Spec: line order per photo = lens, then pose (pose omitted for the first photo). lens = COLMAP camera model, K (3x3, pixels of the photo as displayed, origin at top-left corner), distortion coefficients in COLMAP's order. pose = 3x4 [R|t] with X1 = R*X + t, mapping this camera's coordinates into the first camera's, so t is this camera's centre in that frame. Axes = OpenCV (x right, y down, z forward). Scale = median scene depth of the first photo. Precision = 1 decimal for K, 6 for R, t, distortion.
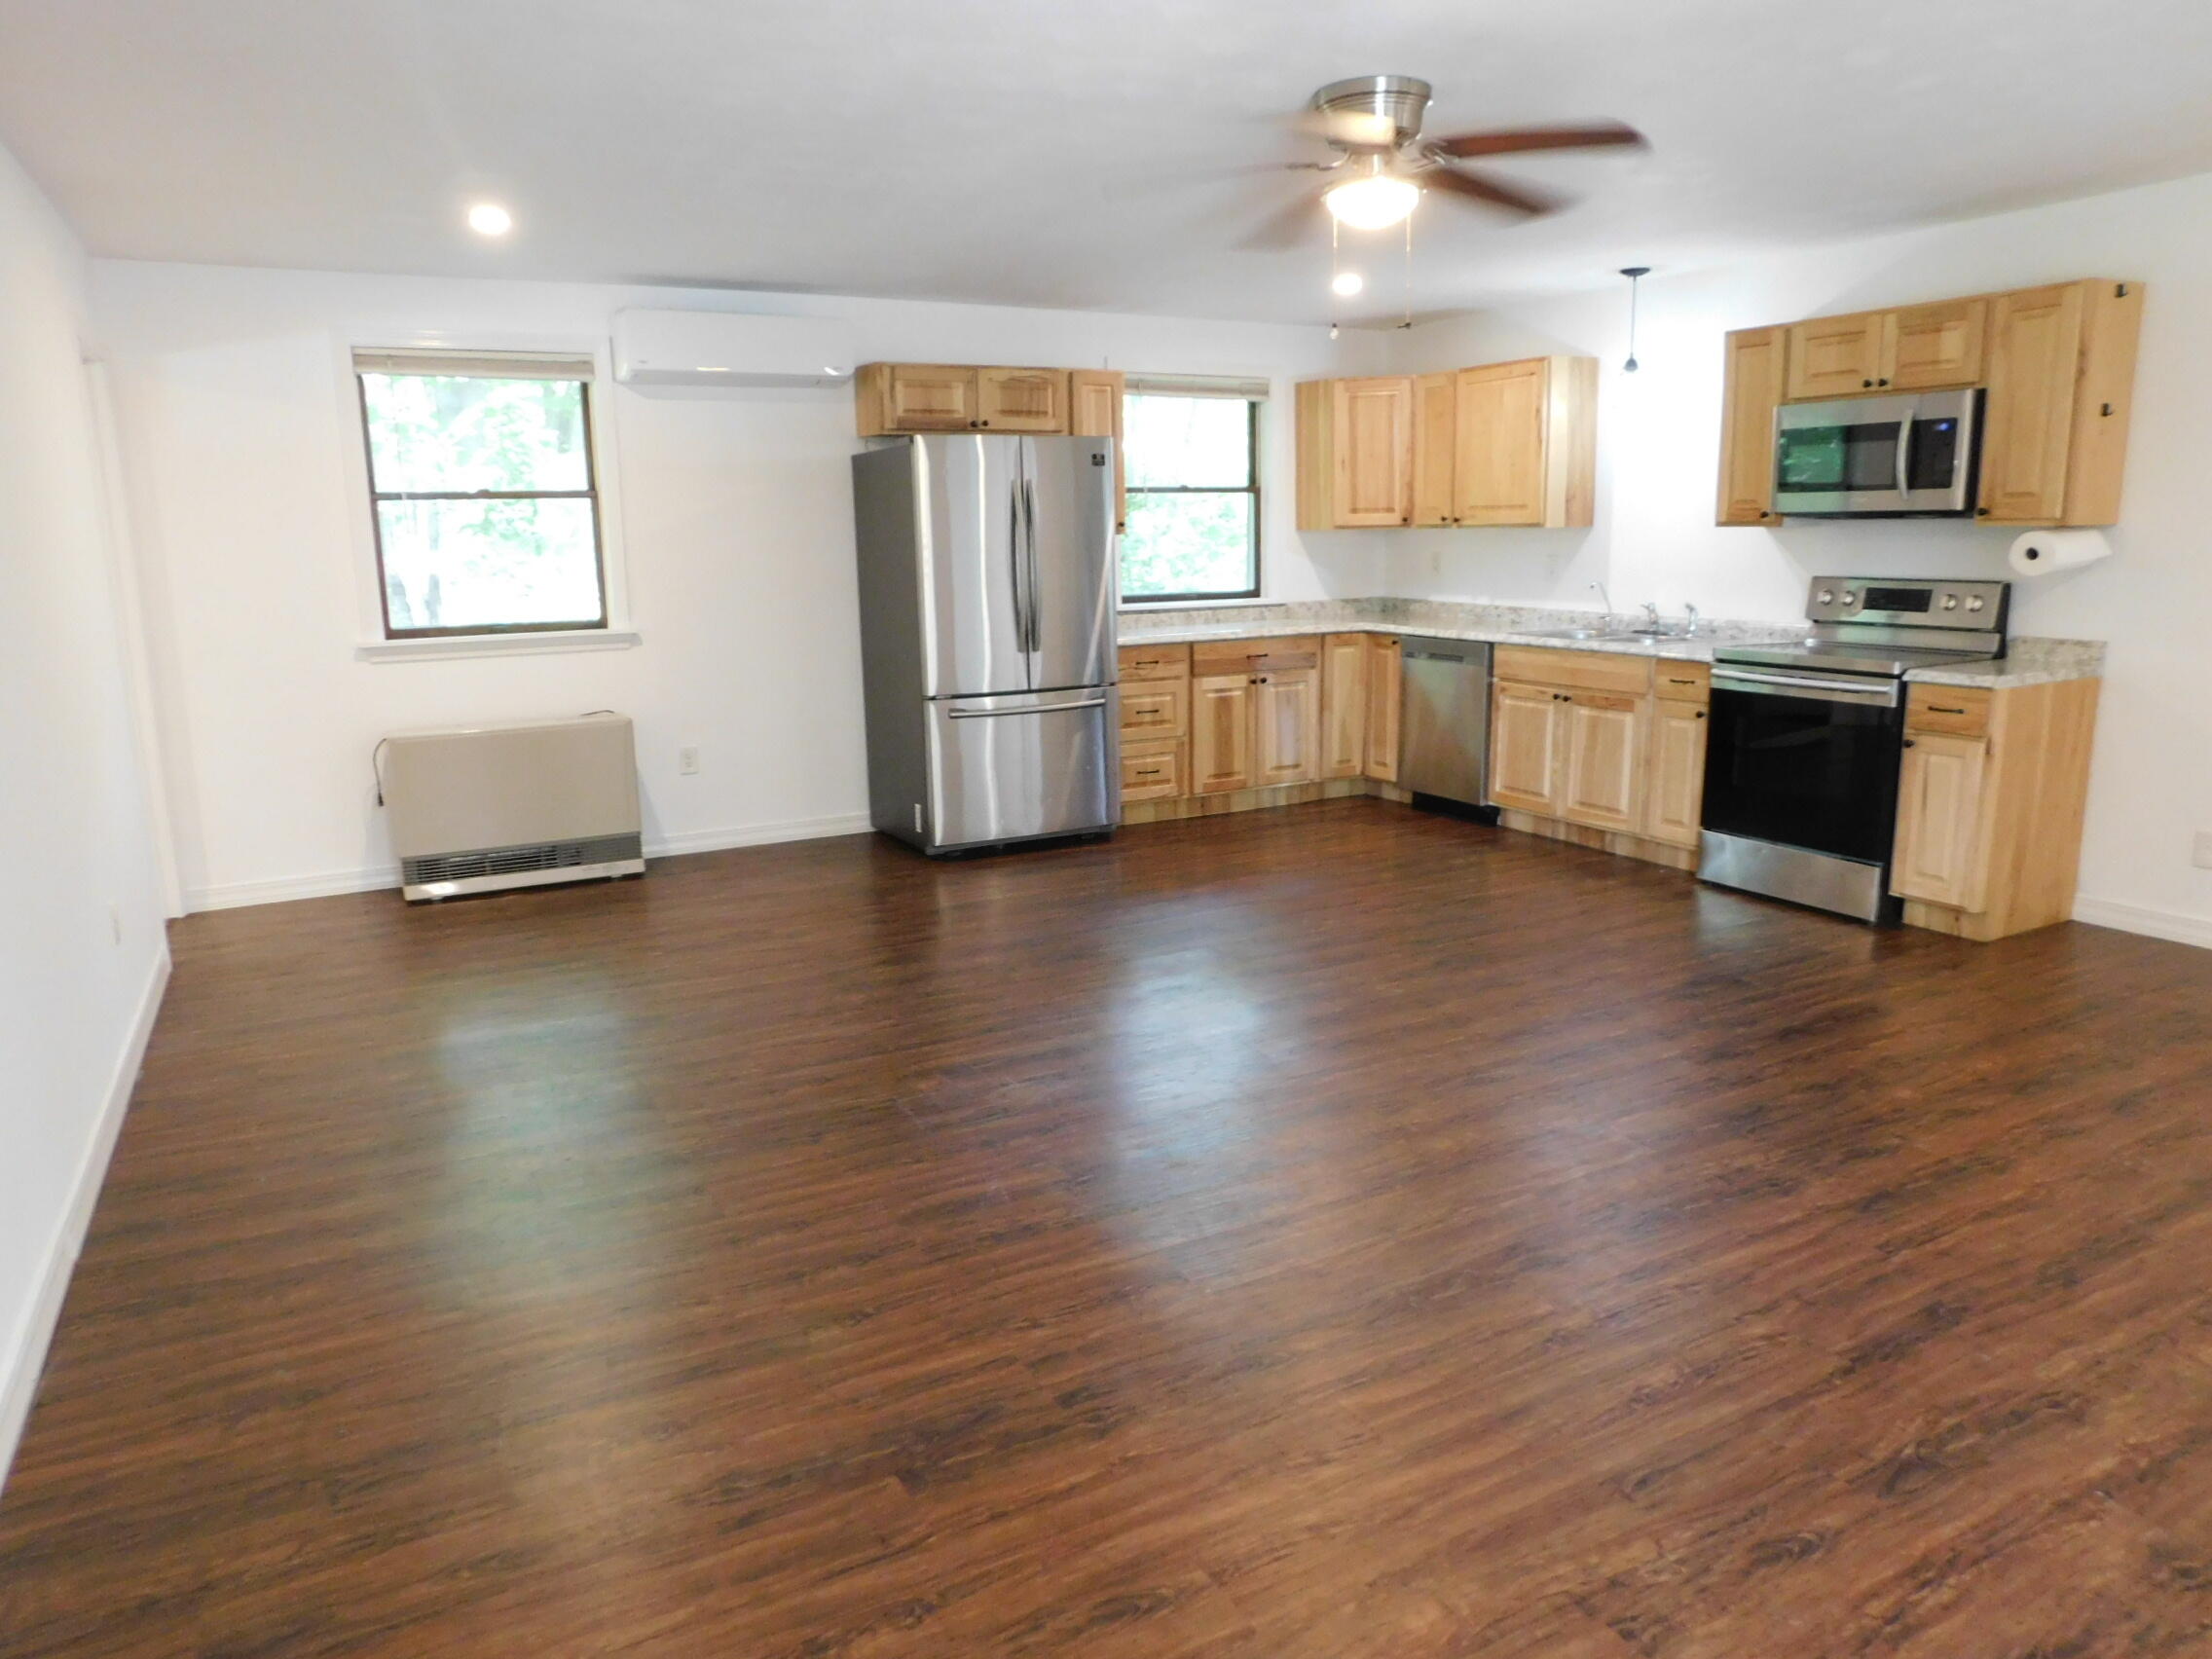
lens RADIAL K [[1486.2, 0, 1118.0], [0, 1486.2, 824.4], [0, 0, 1]] dist [-0.052386, 0.035464]
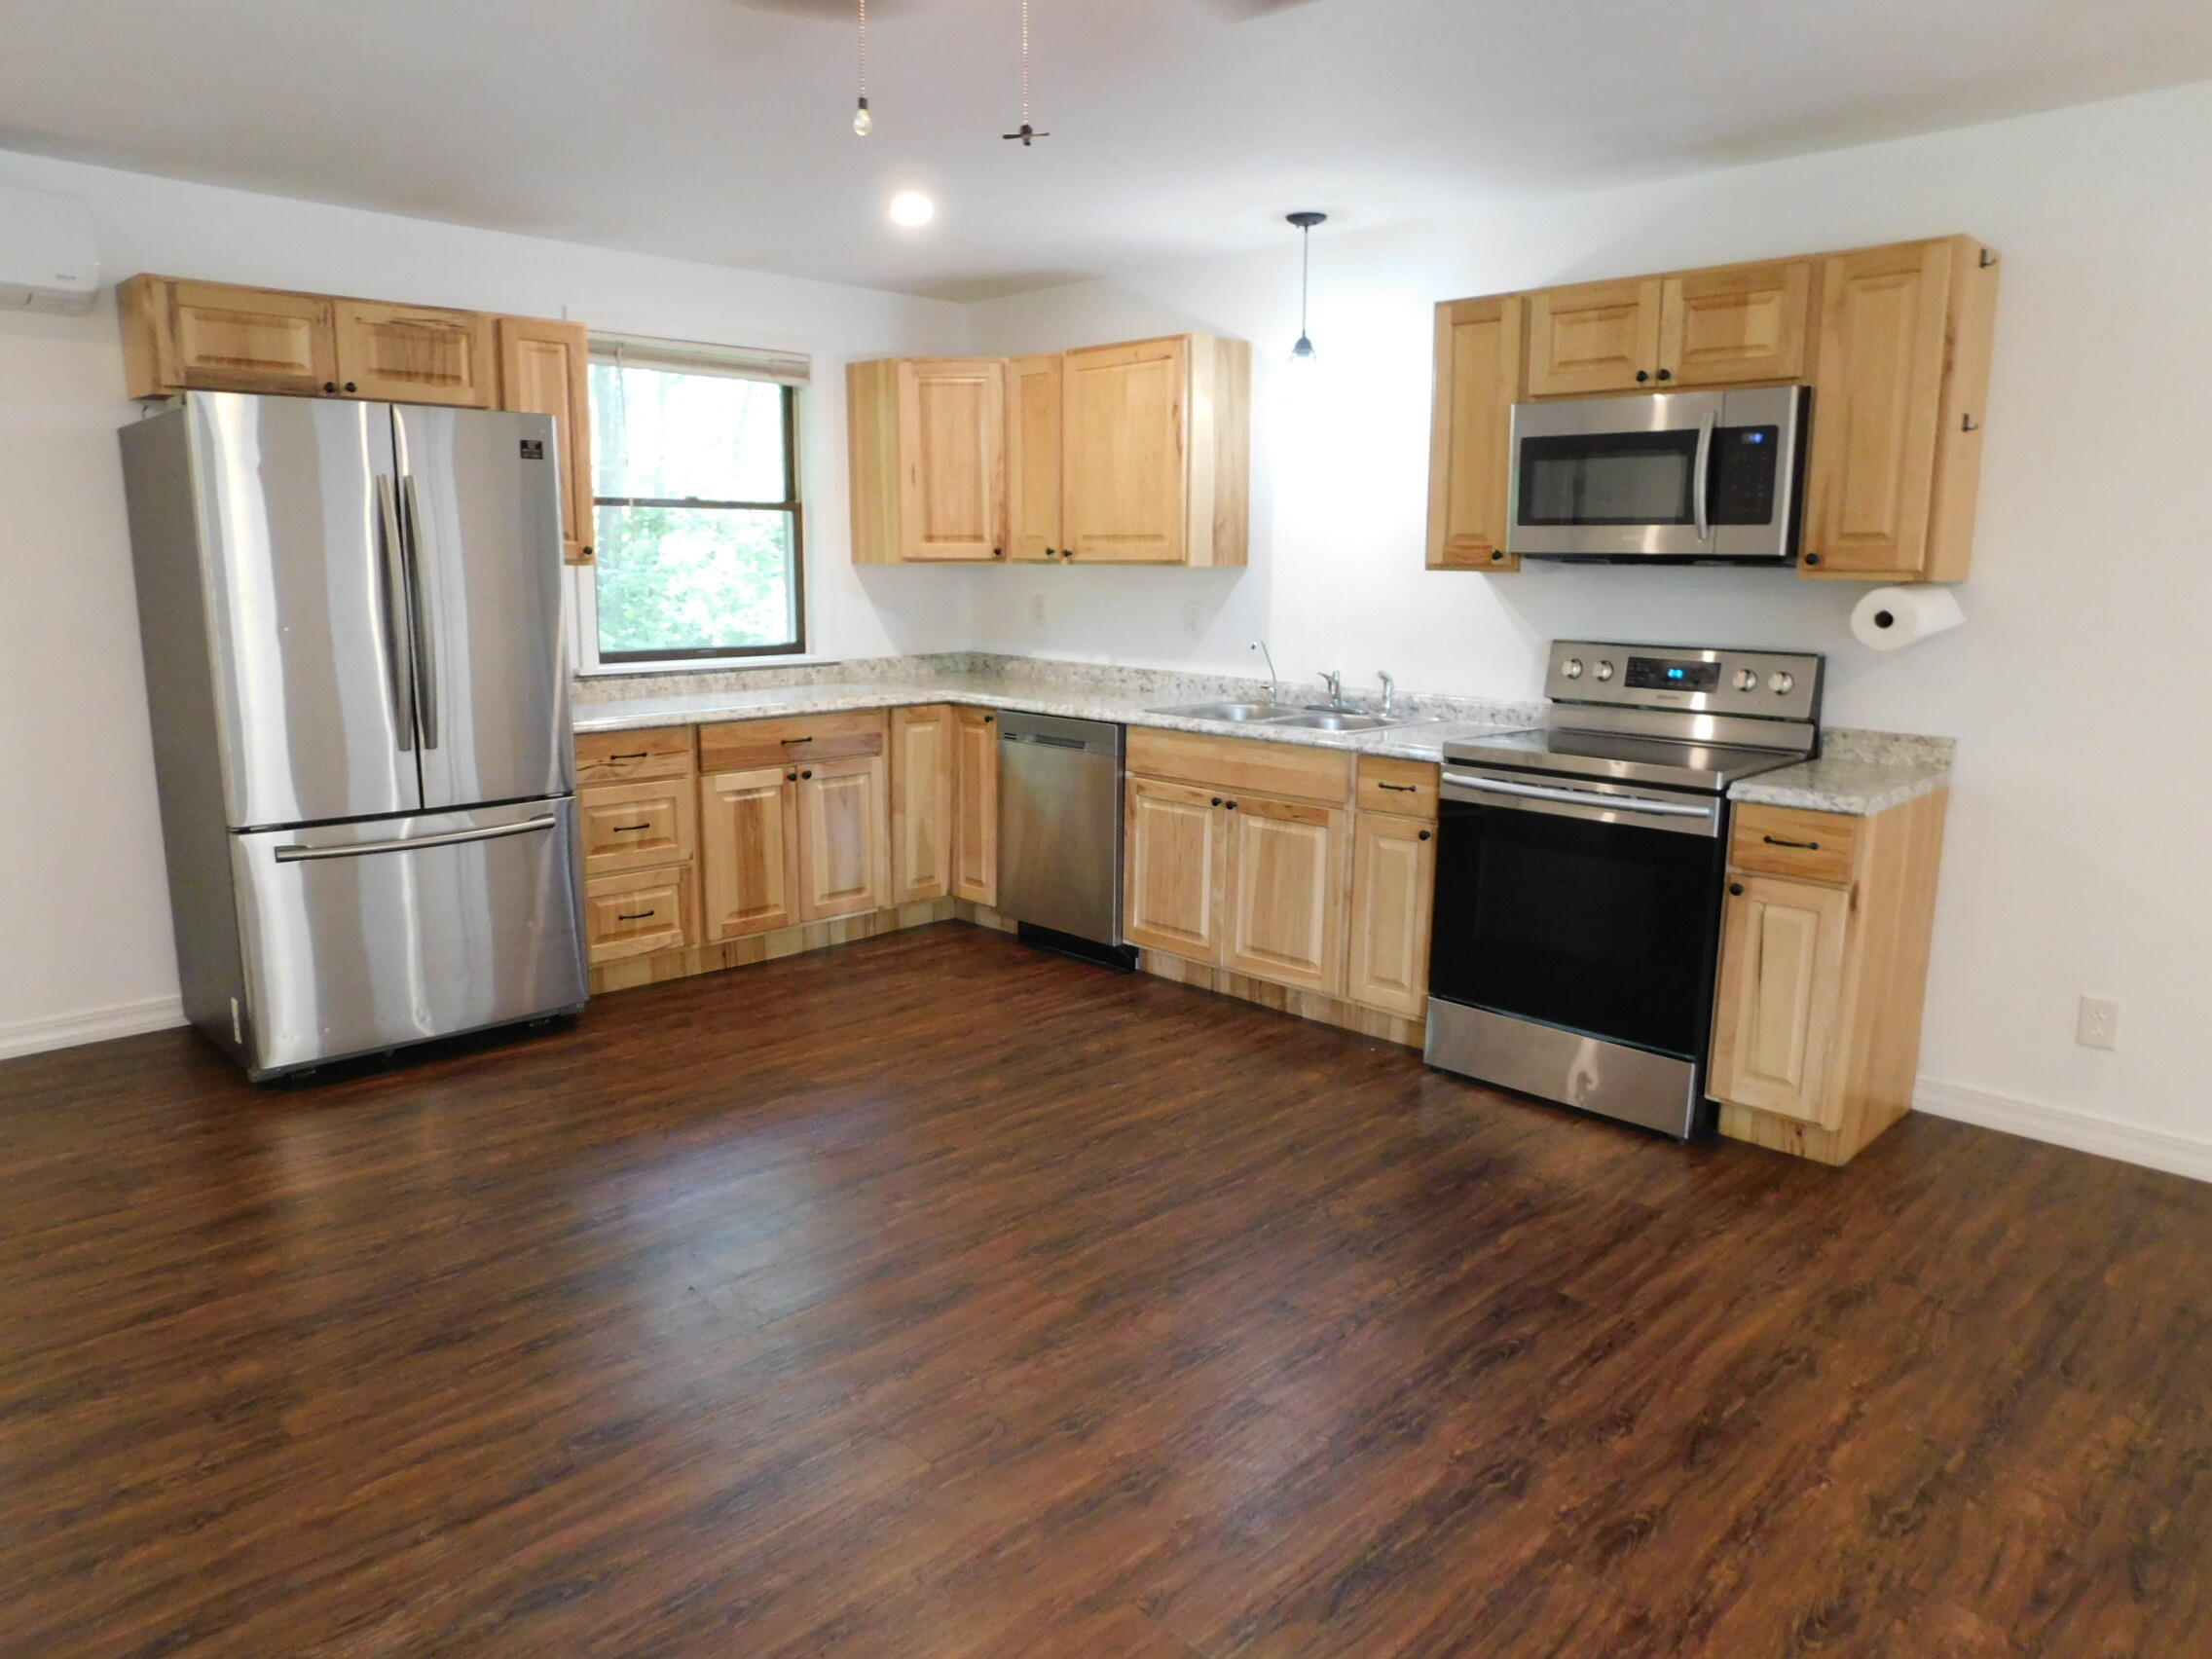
lens RADIAL K [[1486.2, 0, 1118.0], [0, 1486.2, 824.4], [0, 0, 1]] dist [-0.052386, 0.035464]
pose [[0.961465, -0.024921, 0.273796, 0.050323], [0.030401, 0.999413, -0.015789, -0.062349], [-0.273242, 0.023505, 0.961658, 0.304944]]
